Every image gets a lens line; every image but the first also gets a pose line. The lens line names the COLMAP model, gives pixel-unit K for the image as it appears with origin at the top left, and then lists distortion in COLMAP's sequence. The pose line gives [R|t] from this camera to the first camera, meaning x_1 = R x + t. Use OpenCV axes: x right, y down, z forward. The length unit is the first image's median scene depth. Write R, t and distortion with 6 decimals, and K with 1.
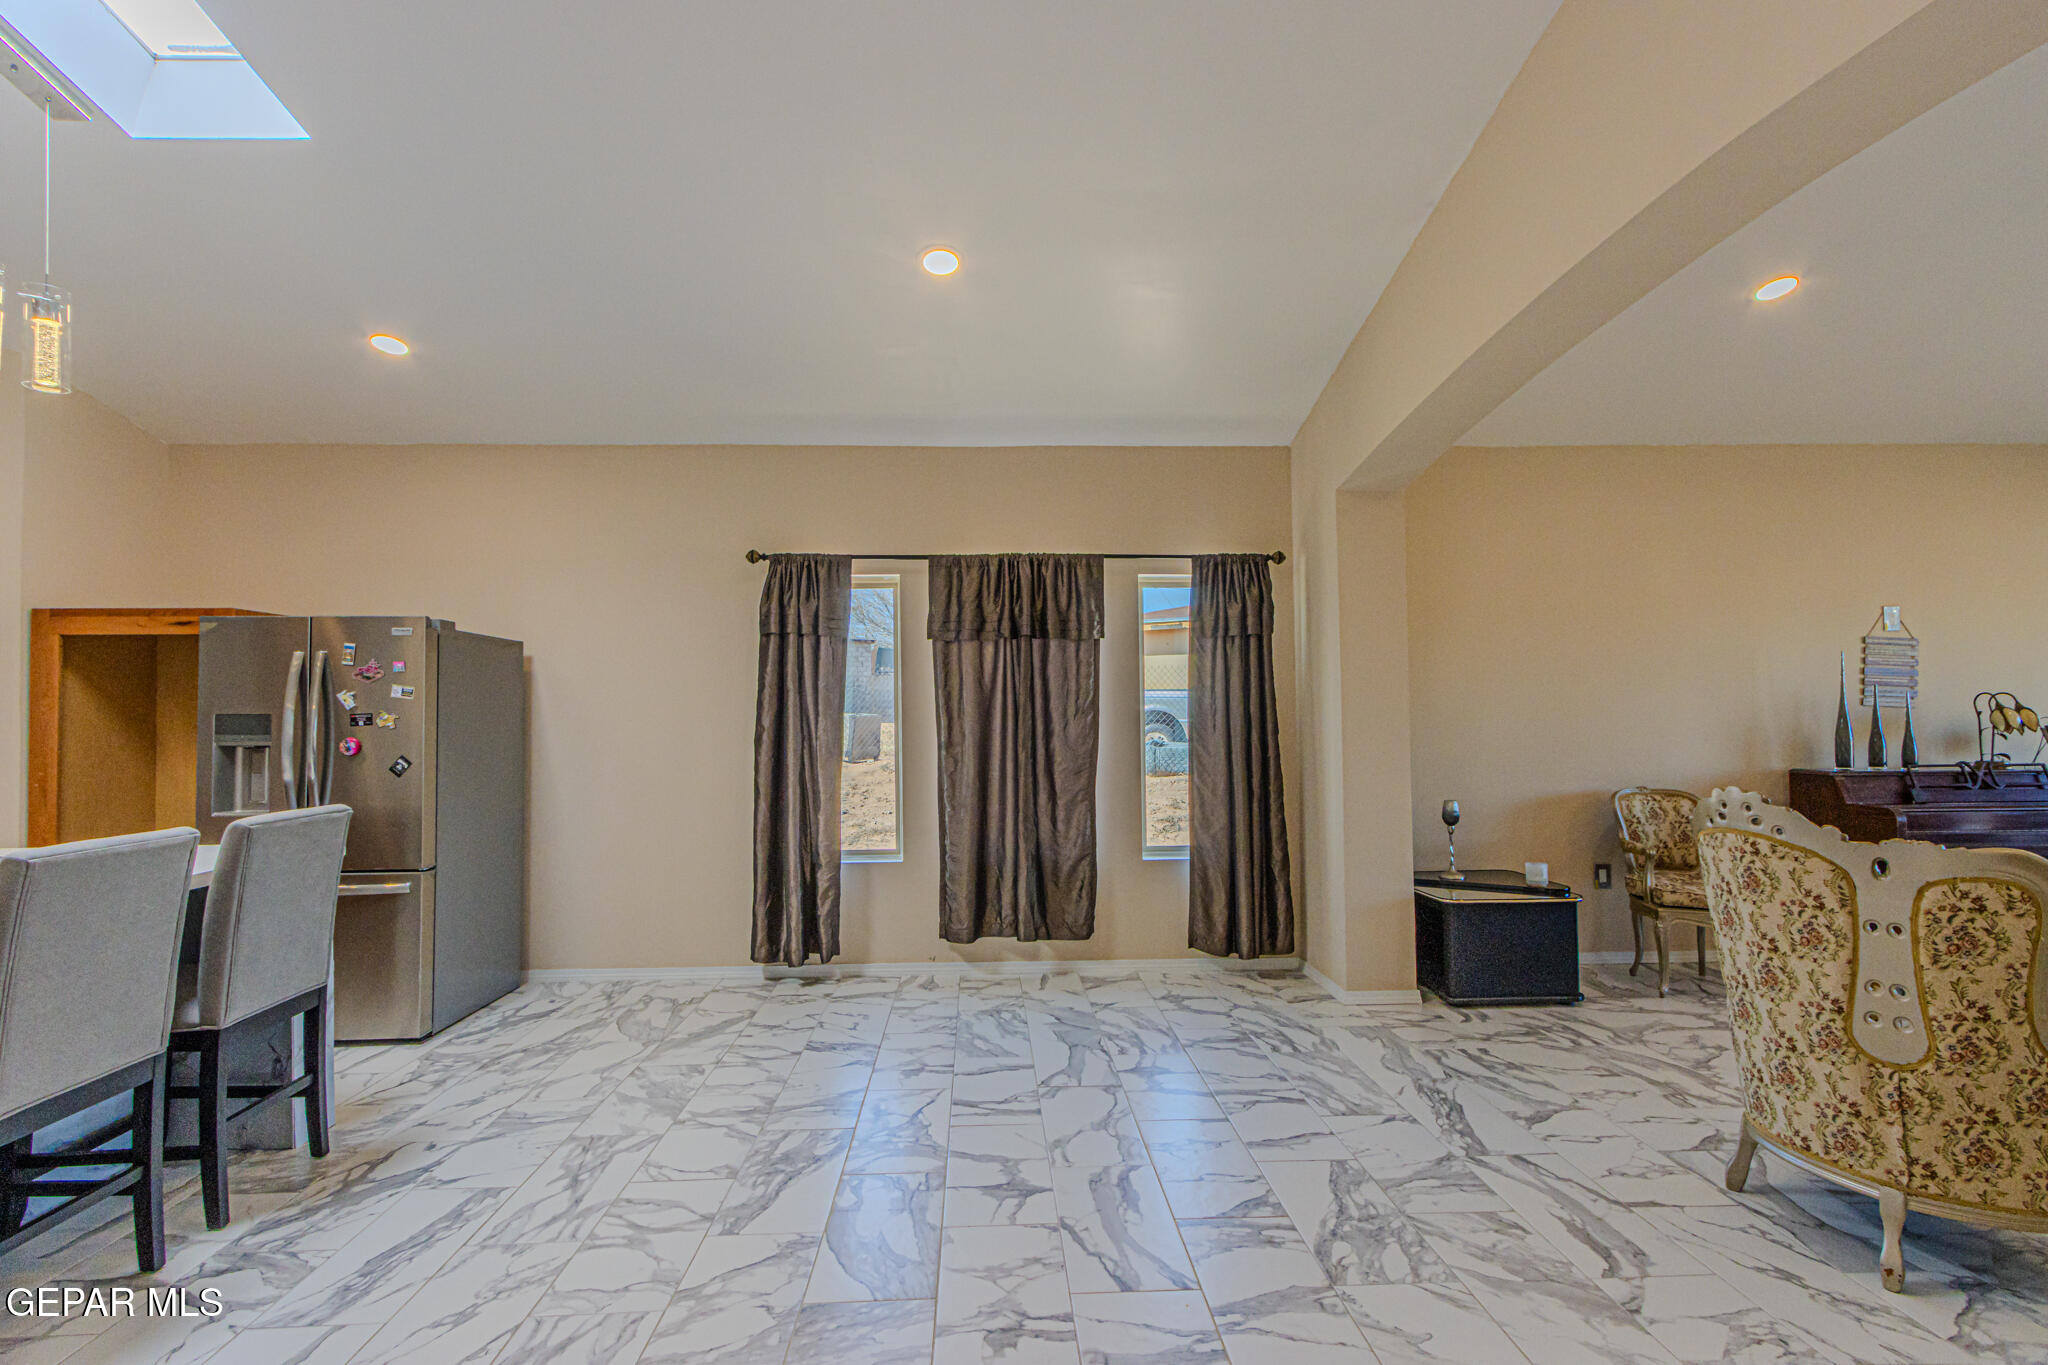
lens RADIAL K [[938.2, 0, 1016.3], [0, 938.2, 695.1], [0, 0, 1]] dist [0.007081, -0.001515]
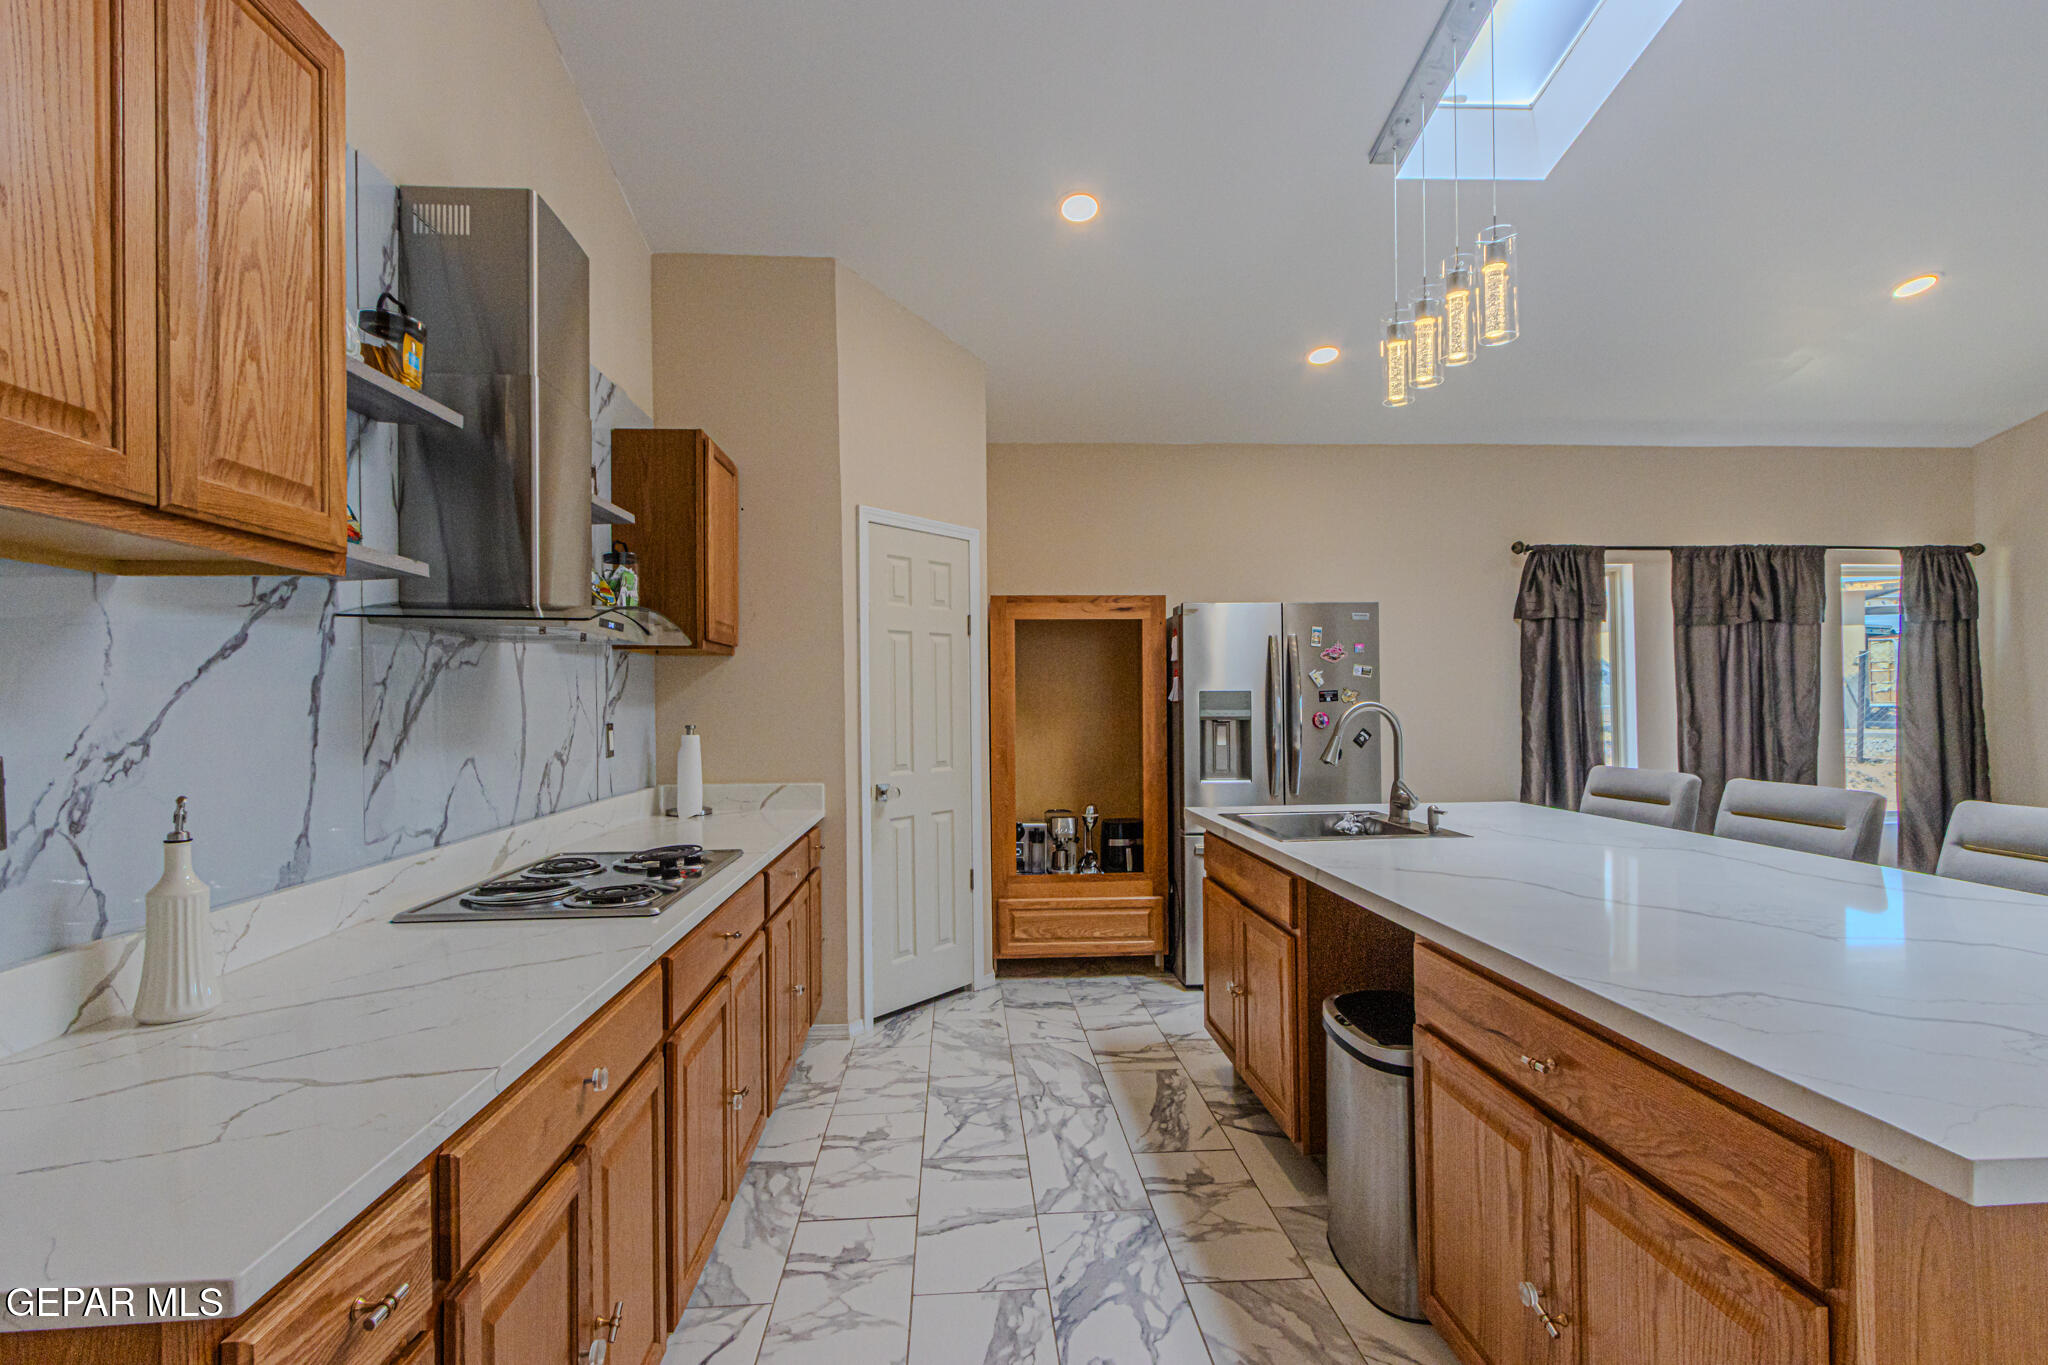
lens RADIAL K [[938.2, 0, 1012.2], [0, 938.2, 696.5], [0, 0, 1]] dist [0.007081, -0.001515]
pose [[0.999764, -0.001522, 0.021656, -1.005134], [0.001199, 0.999888, 0.014903, 0.009176], [-0.021677, -0.014874, 0.999654, -0.090637]]
